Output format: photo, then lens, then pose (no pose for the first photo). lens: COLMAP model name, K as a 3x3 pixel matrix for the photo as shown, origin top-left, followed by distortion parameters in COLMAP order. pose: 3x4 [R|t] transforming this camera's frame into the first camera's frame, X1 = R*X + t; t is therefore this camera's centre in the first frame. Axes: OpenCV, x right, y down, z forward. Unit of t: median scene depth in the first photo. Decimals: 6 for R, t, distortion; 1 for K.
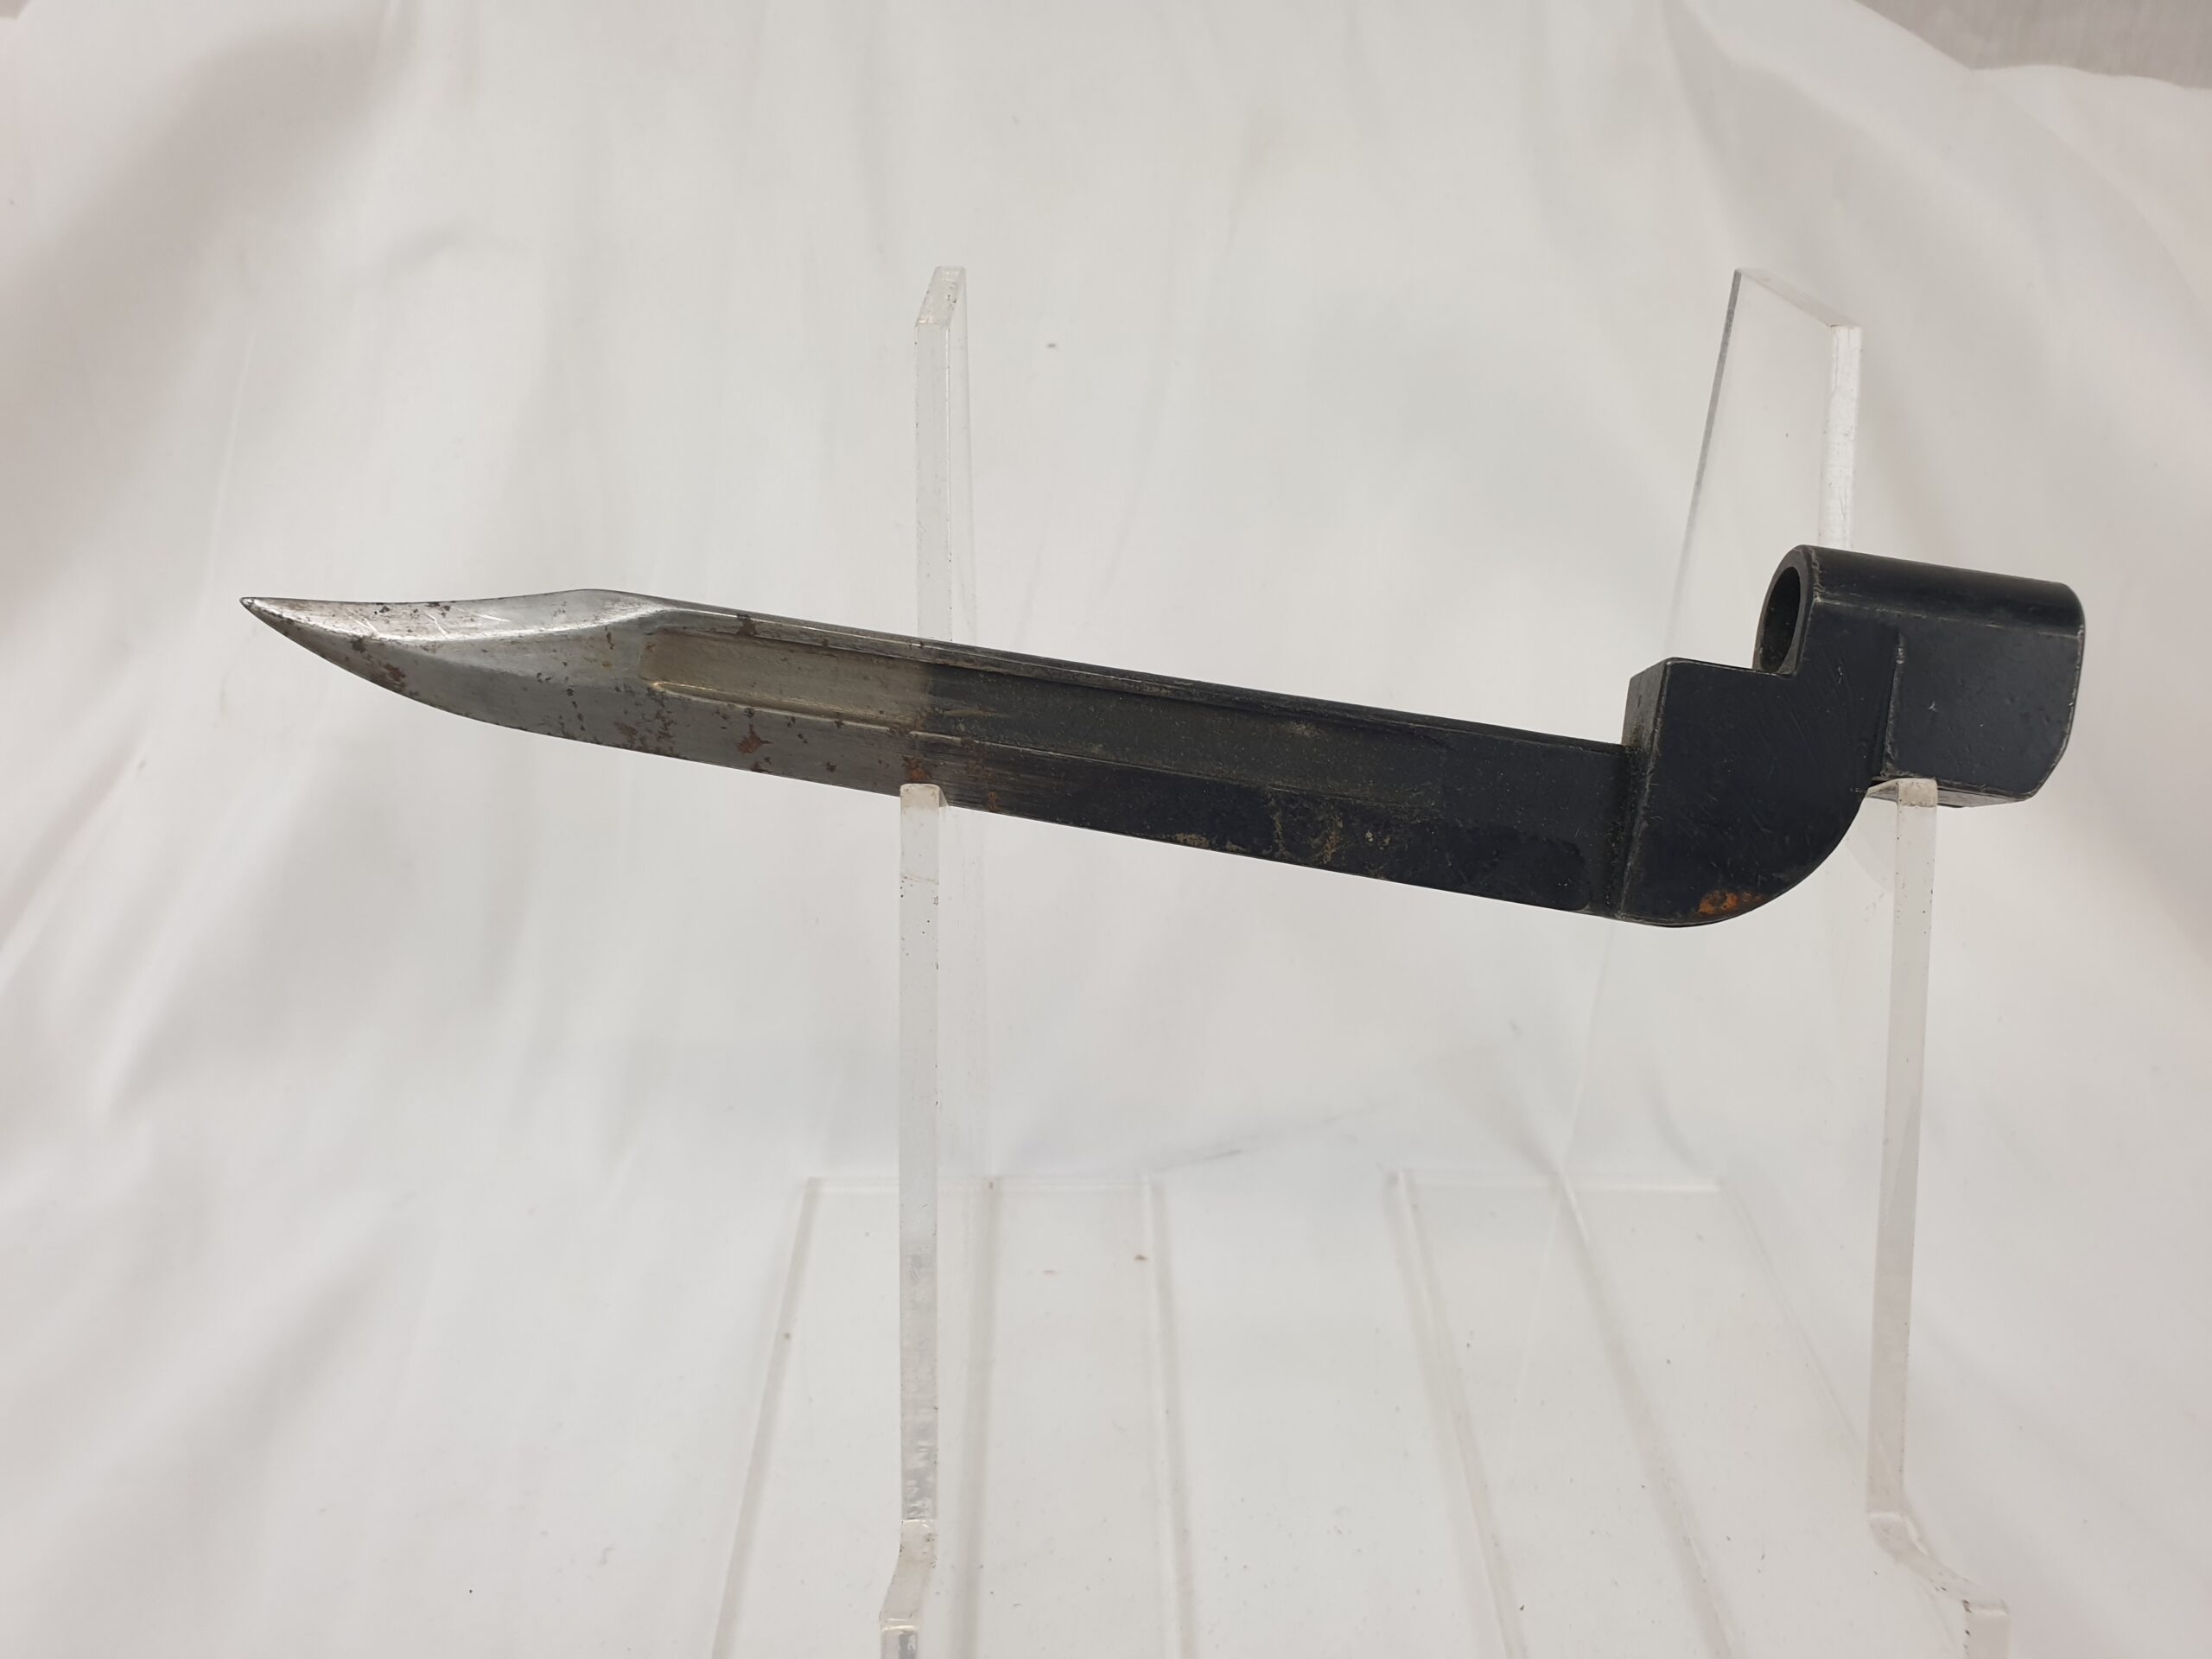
lens RADIAL K [[1741.2, 0, 1103.8], [0, 1741.2, 806.3], [0, 0, 1]] dist [0.020945, -0.015332]
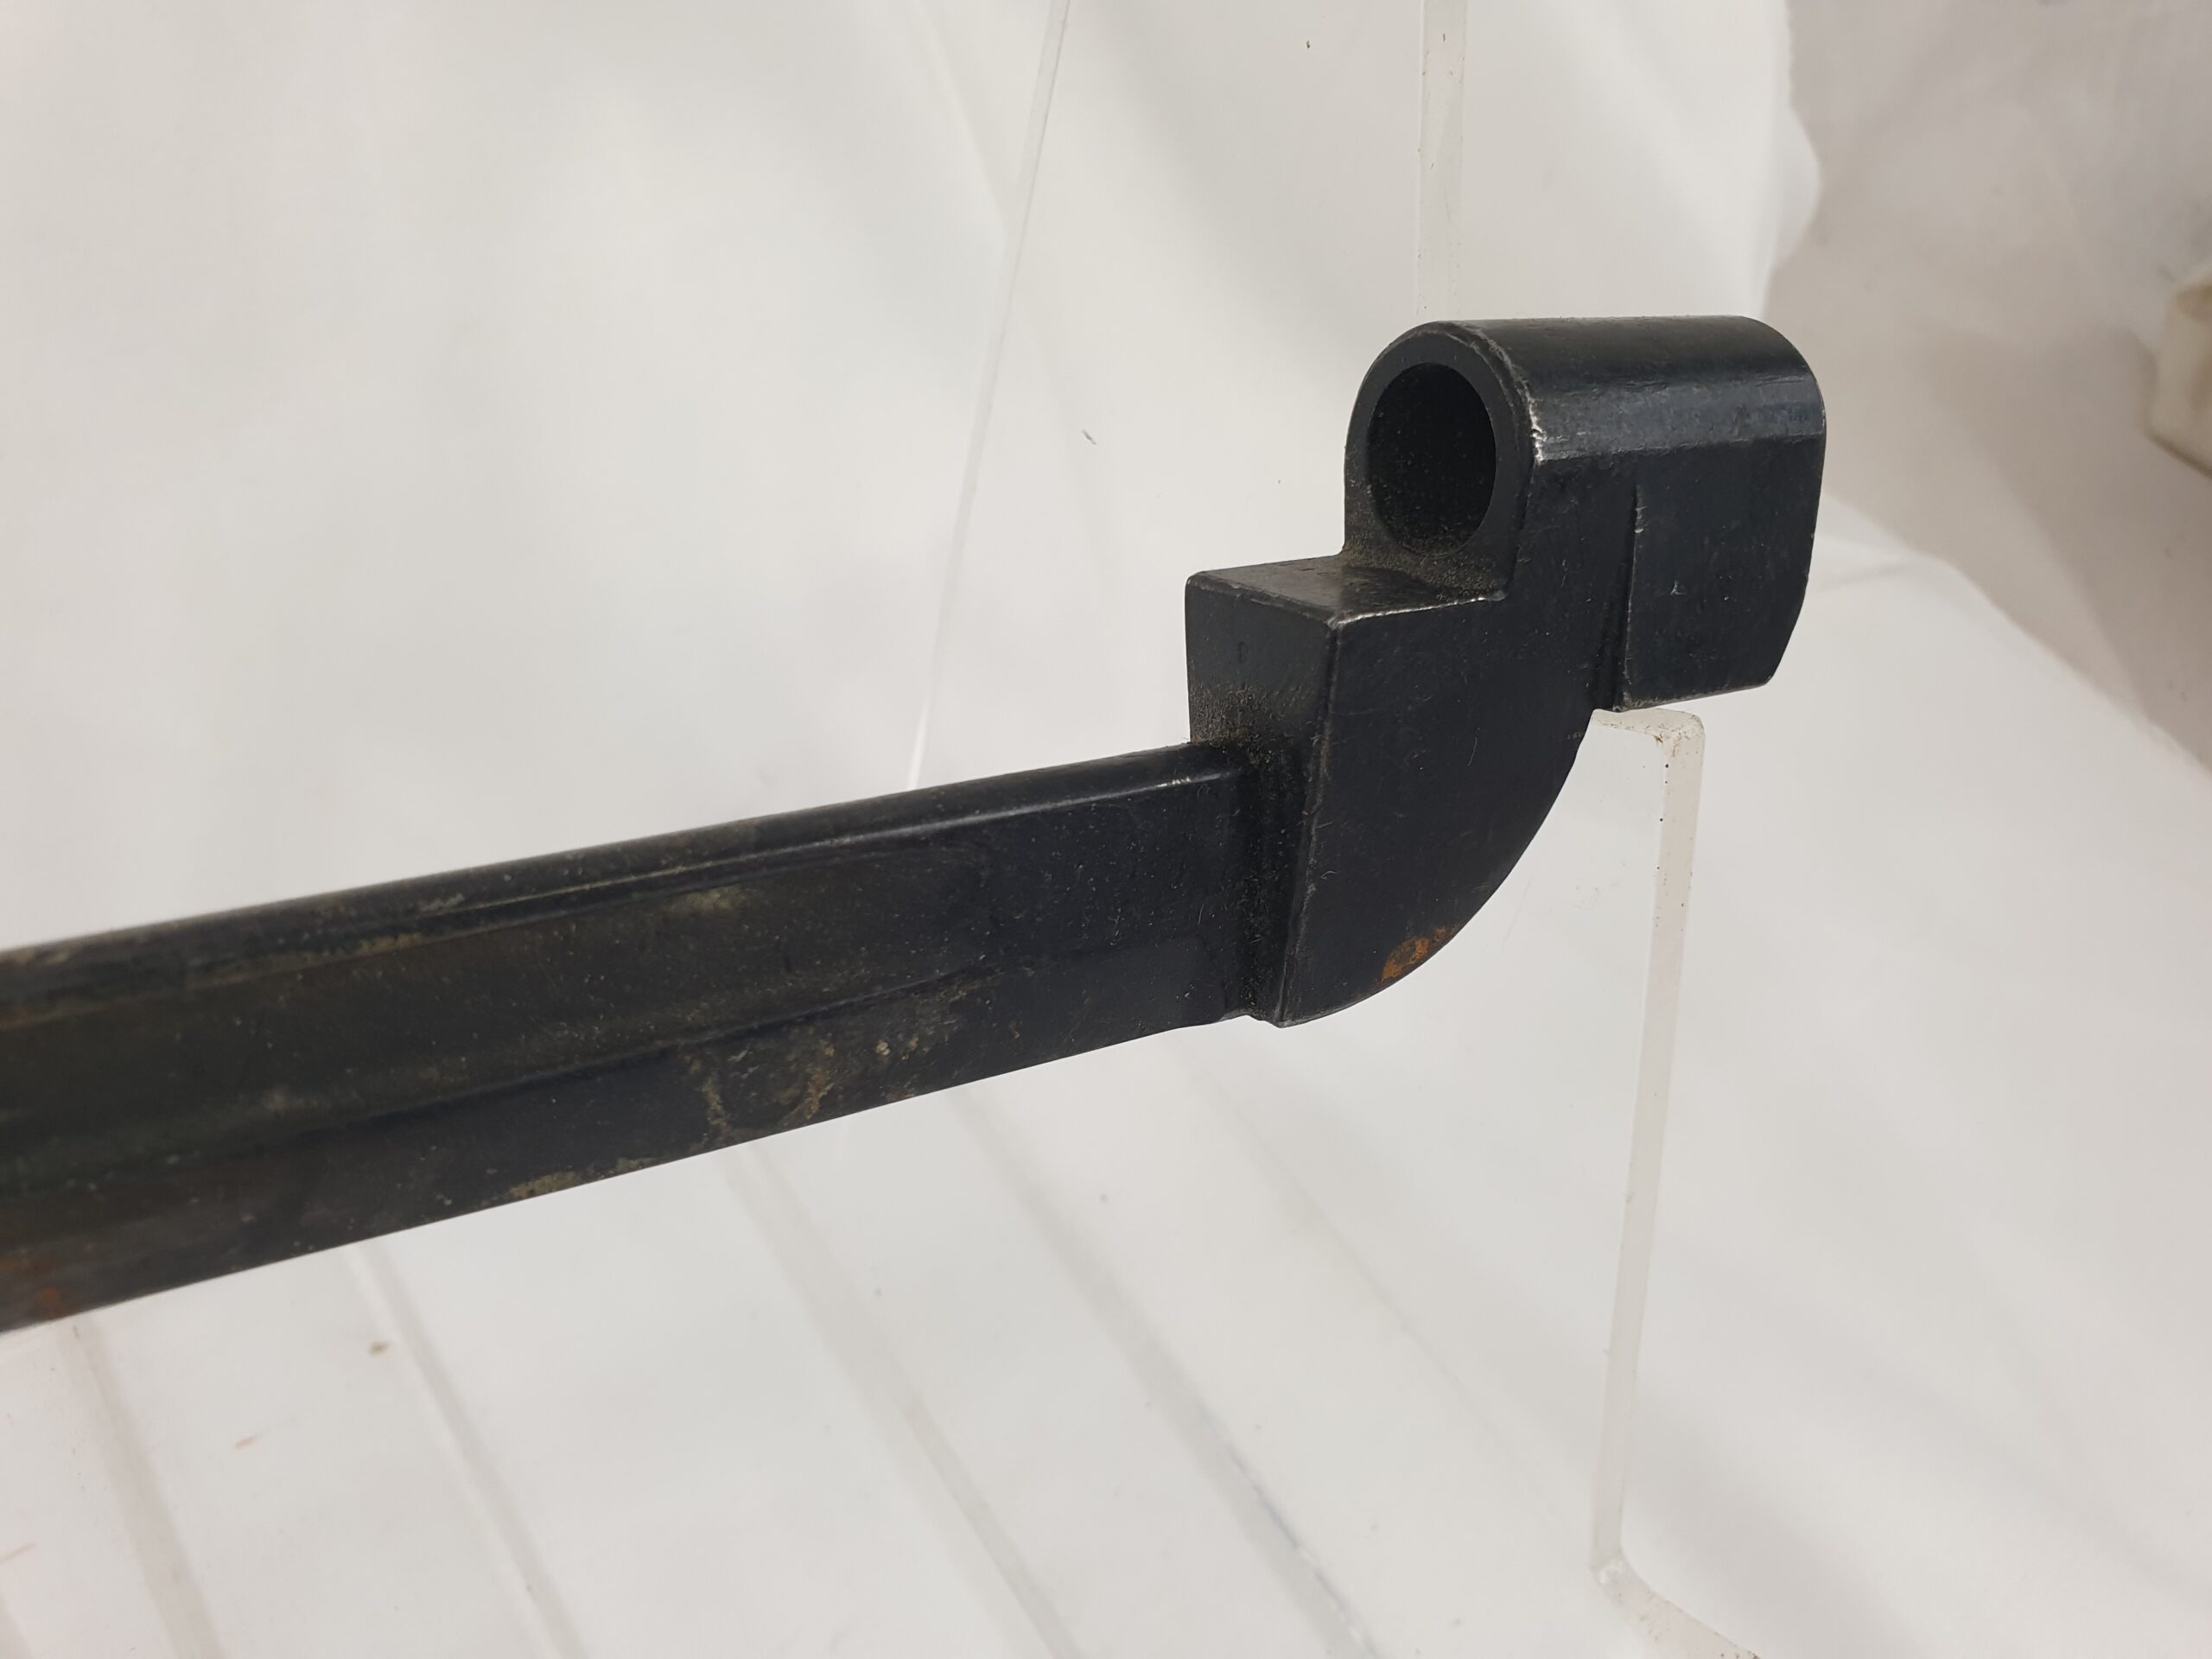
lens RADIAL K [[1741.2, 0, 1097.7], [0, 1741.2, 833.9], [0, 0, 1]] dist [0.020945, -0.015332]
pose [[0.802270, -0.334336, 0.494552, -0.026935], [0.089896, 0.886665, 0.453589, -0.220691], [-0.590154, -0.319442, 0.741401, 0.480448]]
